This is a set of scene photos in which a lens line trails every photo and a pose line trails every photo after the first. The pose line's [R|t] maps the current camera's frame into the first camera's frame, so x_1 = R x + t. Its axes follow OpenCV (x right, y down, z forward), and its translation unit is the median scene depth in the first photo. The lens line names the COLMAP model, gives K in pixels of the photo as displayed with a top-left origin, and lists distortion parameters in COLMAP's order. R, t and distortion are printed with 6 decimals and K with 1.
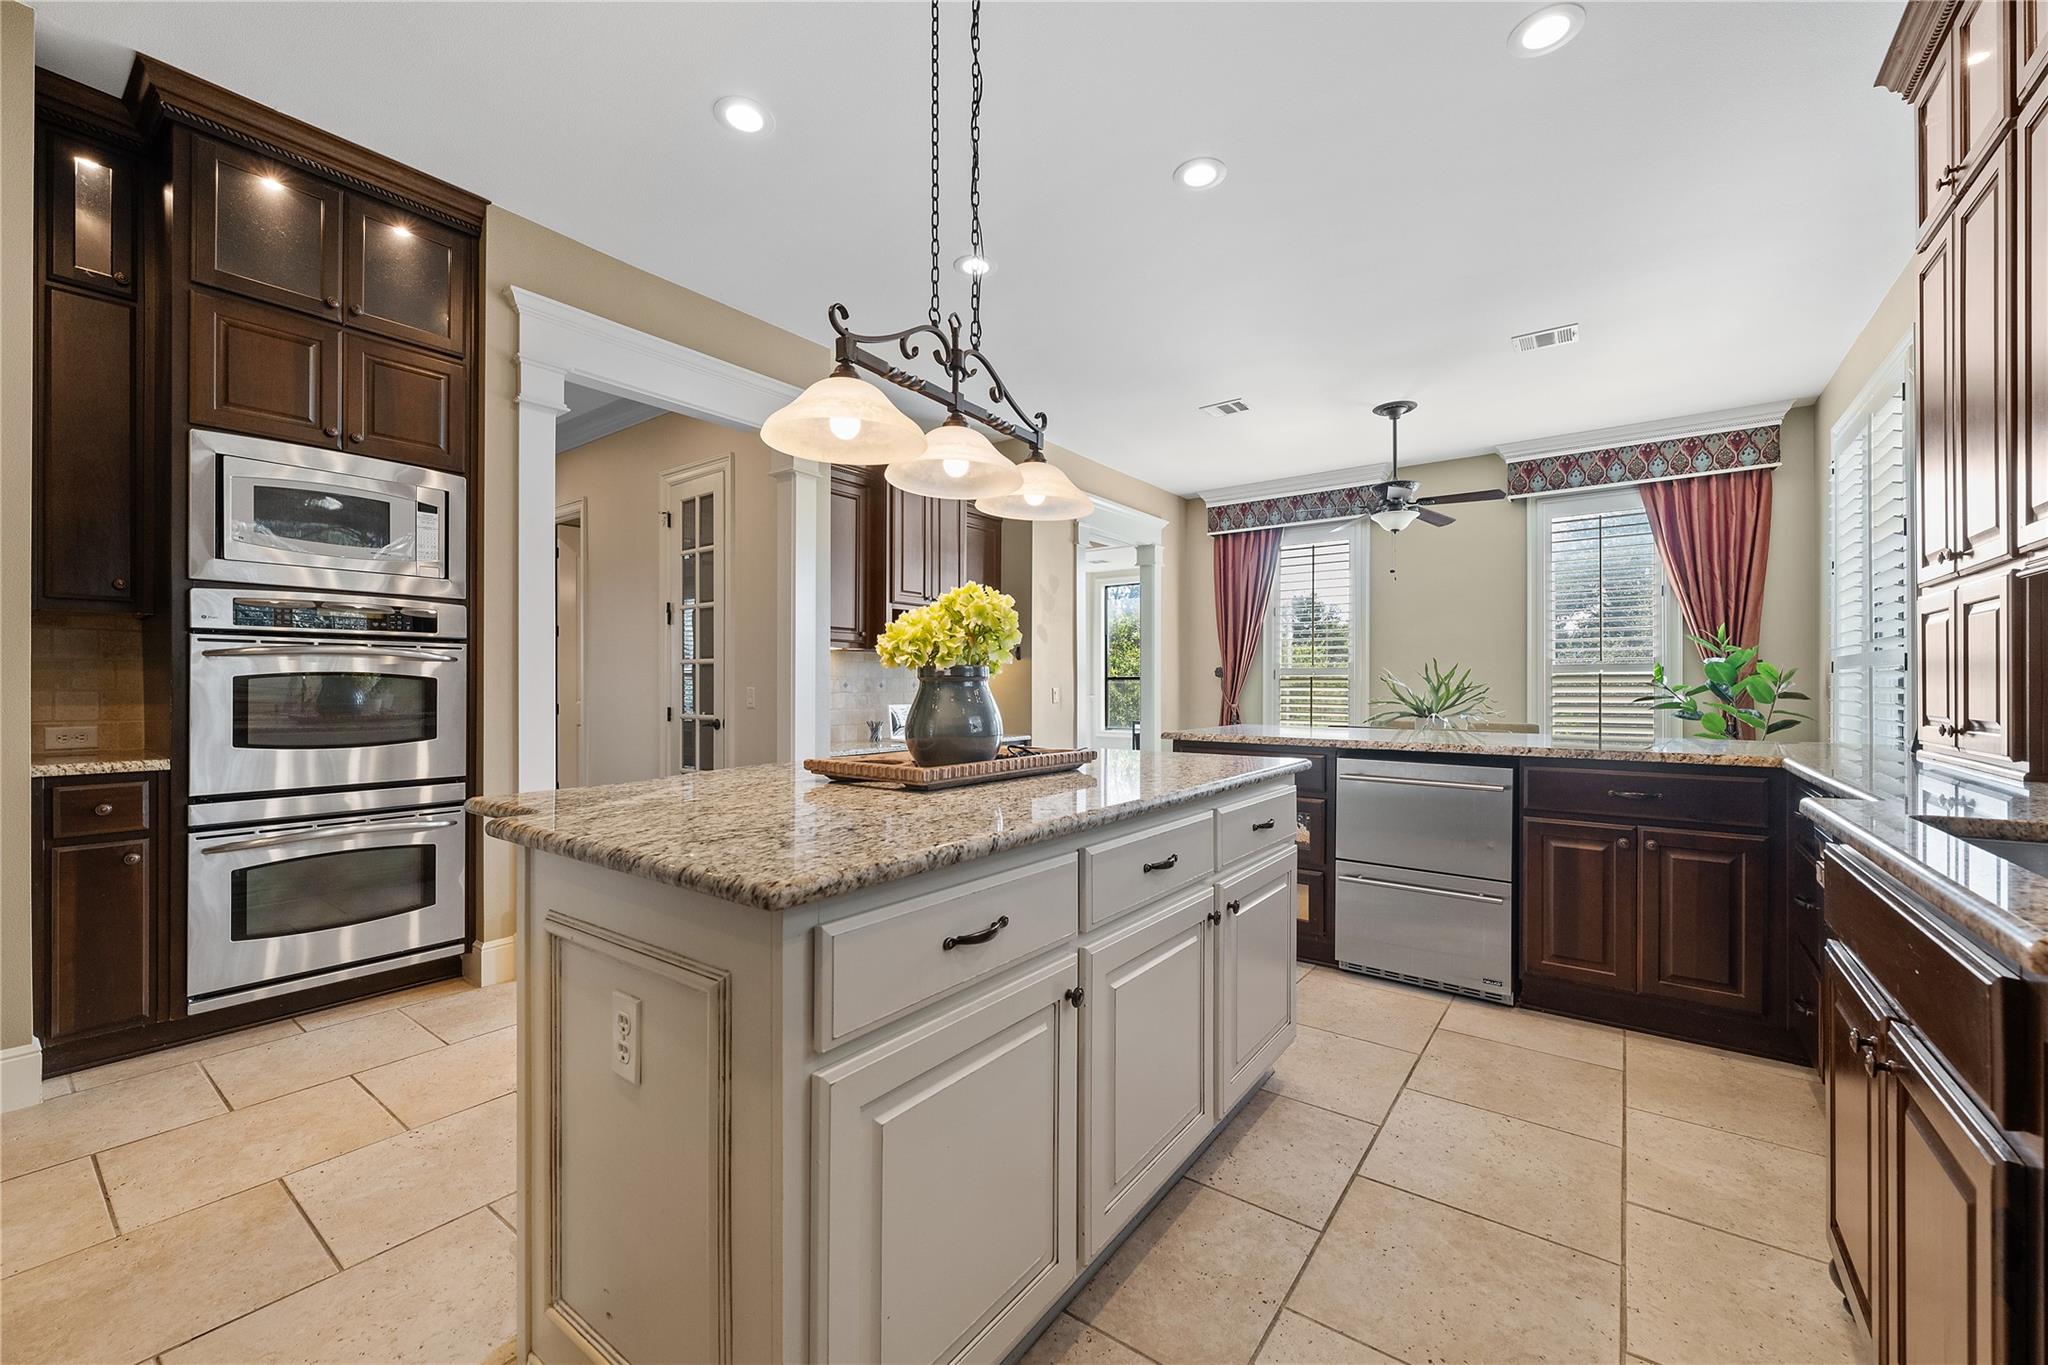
lens RADIAL K [[806.6, 0, 998.6], [0, 806.6, 683.2], [0, 0, 1]] dist [-0.001779, 0.000112]
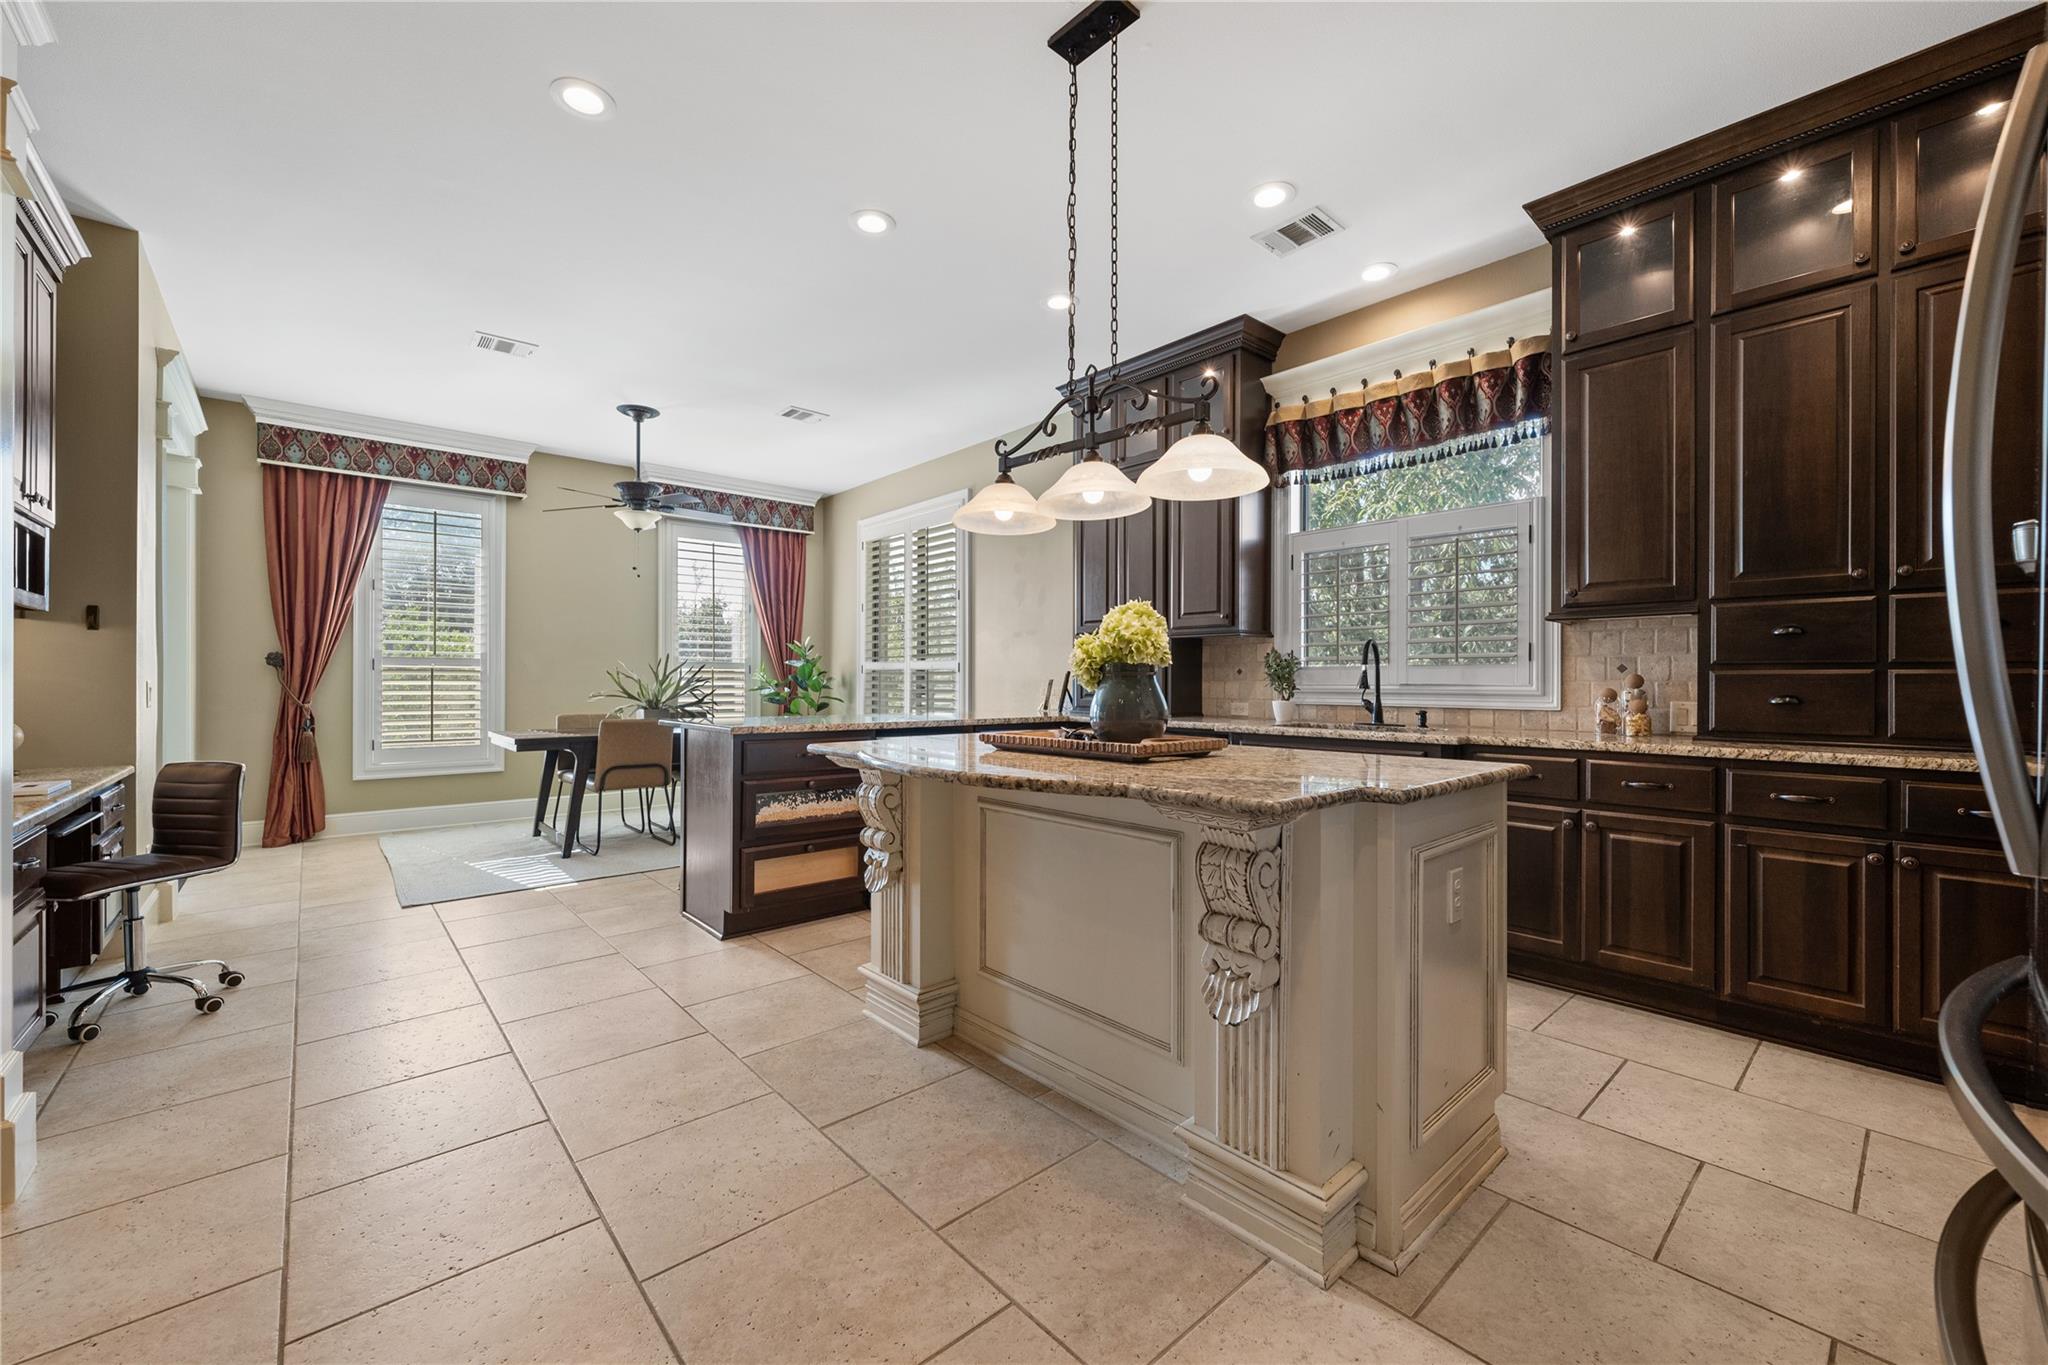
lens RADIAL K [[806.6, 0, 998.6], [0, 806.6, 683.2], [0, 0, 1]] dist [-0.001779, 0.000112]
pose [[0.209784, -0.002689, 0.977744, -0.728887], [-0.006681, 0.999969, 0.004183, 0.000960], [-0.977725, -0.007409, 0.209760, 0.571752]]
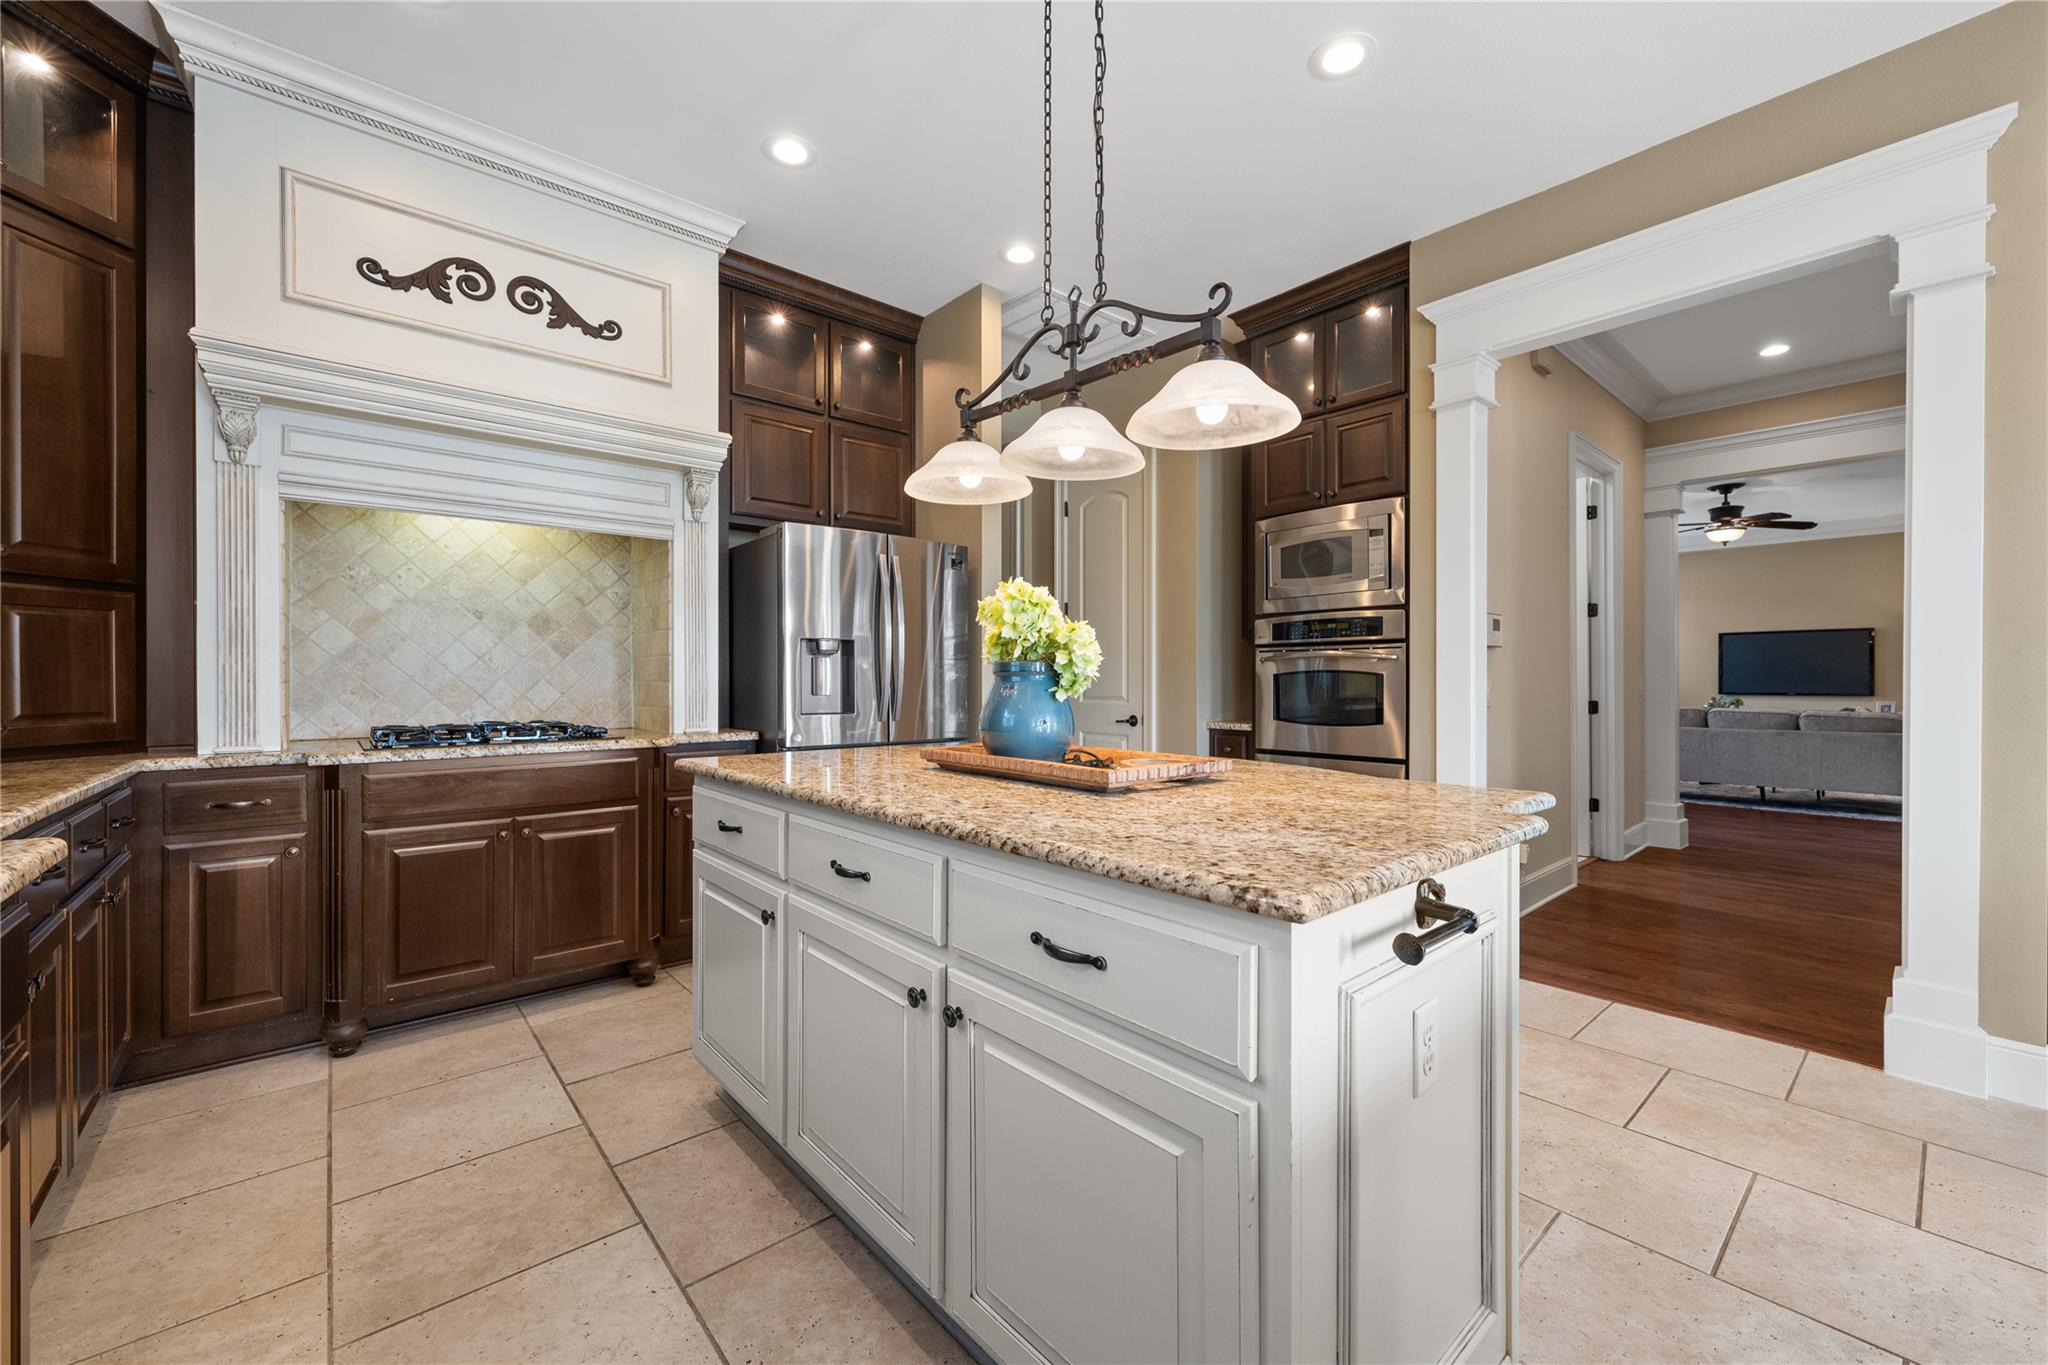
lens RADIAL K [[807.9, 0, 1042.1], [0, 807.9, 678.3], [0, 0, 1]] dist [0.000157, -0.000048]
pose [[-0.188732, -0.003313, -0.982023, 0.567687], [0.007284, 0.999962, -0.004773, 0.003254], [0.982002, -0.008054, -0.188701, 0.733282]]
